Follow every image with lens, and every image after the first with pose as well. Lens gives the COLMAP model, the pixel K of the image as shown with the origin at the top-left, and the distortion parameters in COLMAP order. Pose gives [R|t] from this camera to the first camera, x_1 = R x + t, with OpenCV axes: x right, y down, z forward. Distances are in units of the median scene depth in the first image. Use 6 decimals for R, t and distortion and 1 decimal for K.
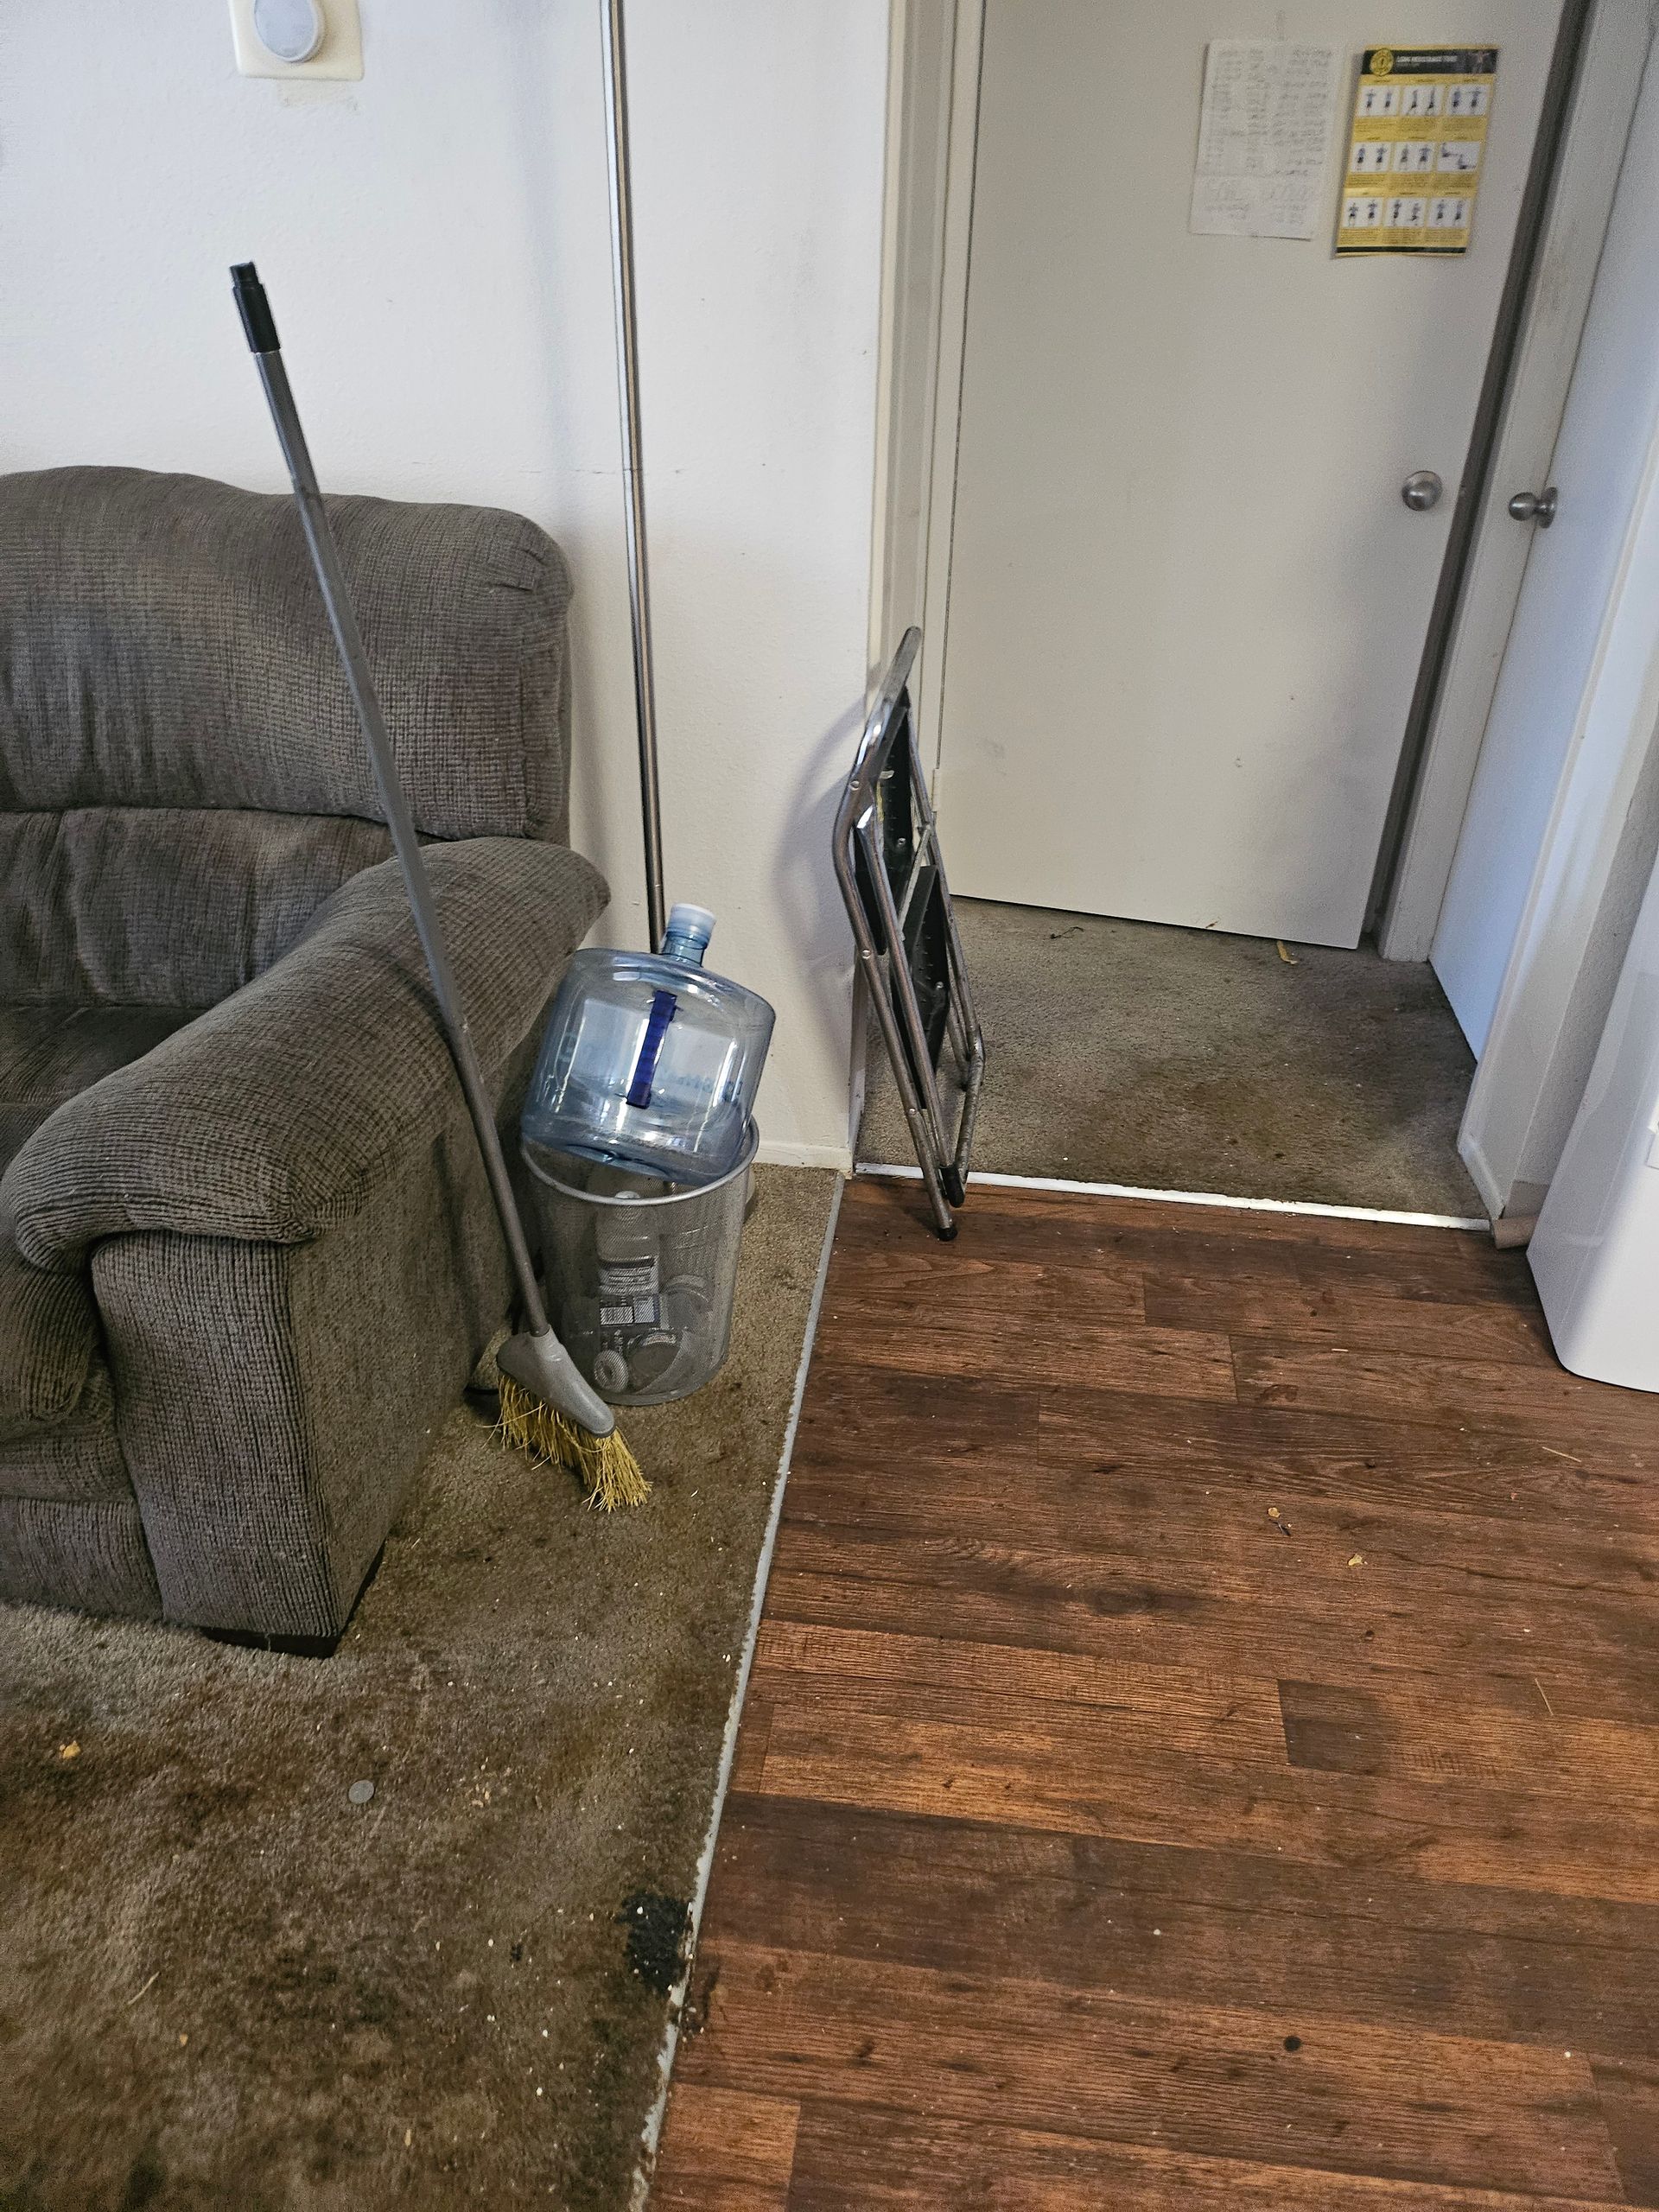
lens RADIAL K [[1551.9, 0, 829.5], [0, 1551.9, 1106.0], [0, 0, 1]] dist [0.068423, -0.079040]
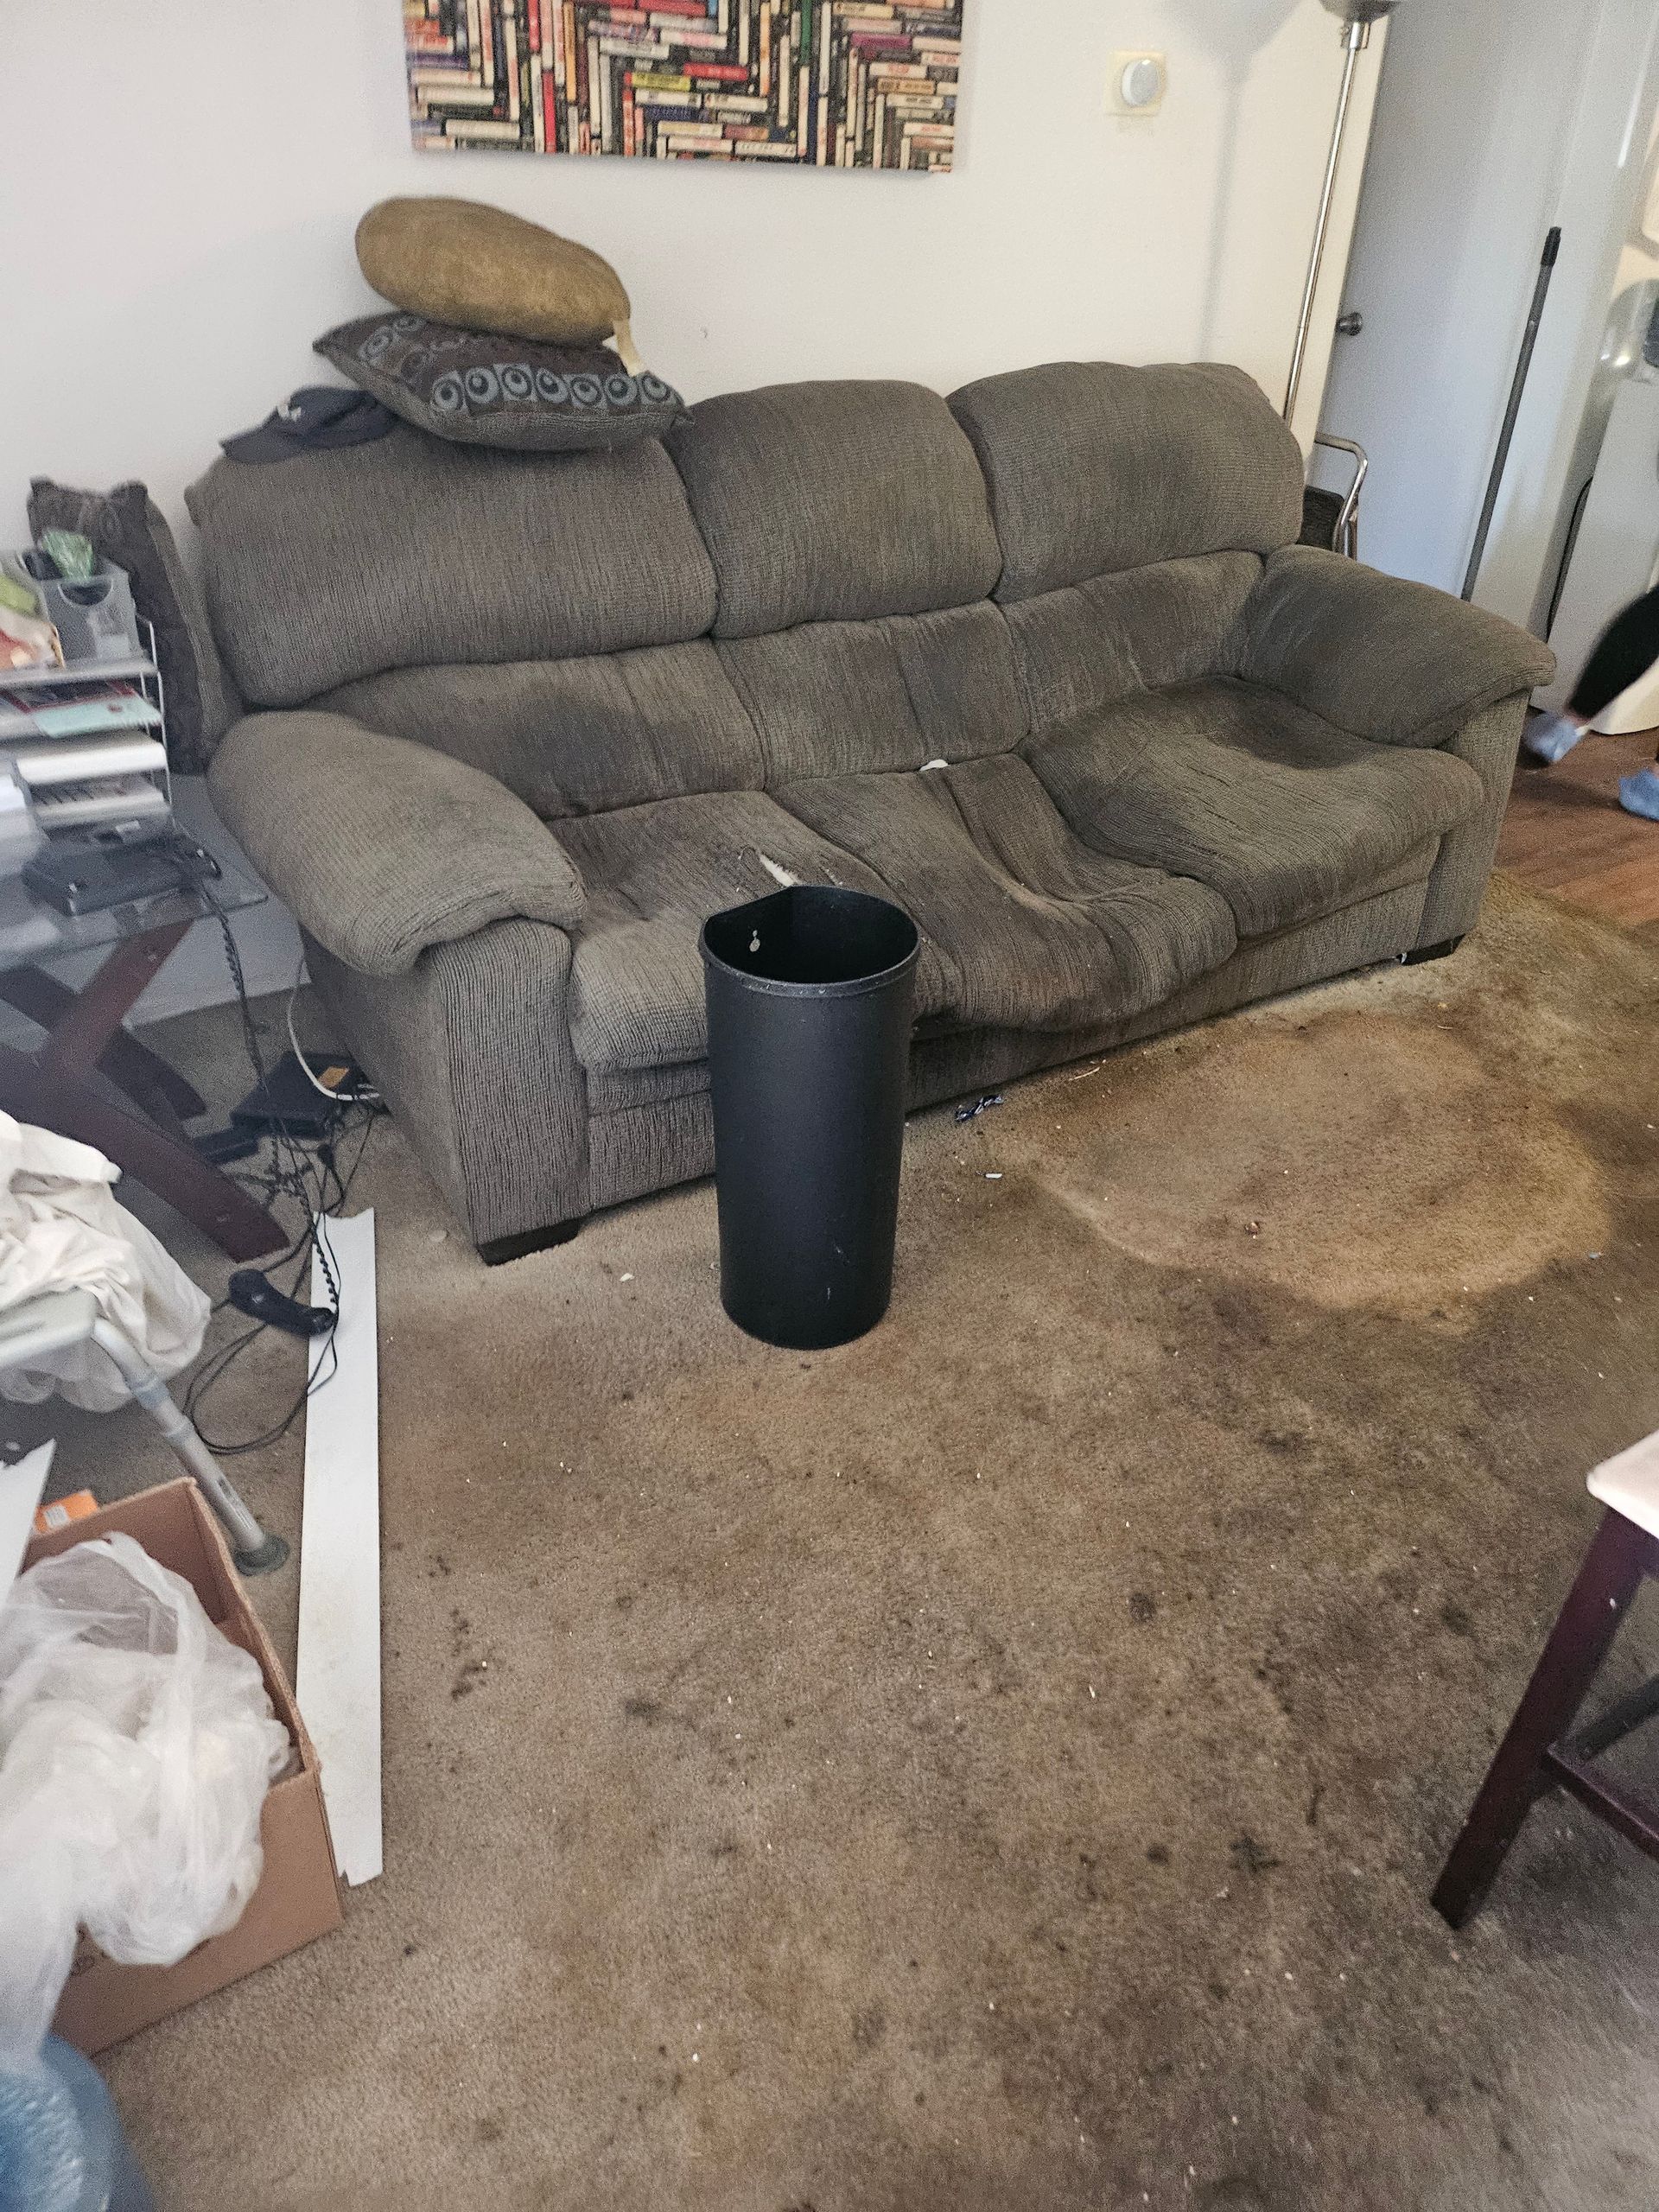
lens RADIAL K [[1551.9, 0, 829.5], [0, 1551.9, 1106.0], [0, 0, 1]] dist [0.068423, -0.079040]
pose [[0.779537, -0.337437, 0.527691, -2.186335], [0.306258, 0.940243, 0.148824, 0.003968], [-0.546377, 0.045595, 0.836297, -0.210065]]
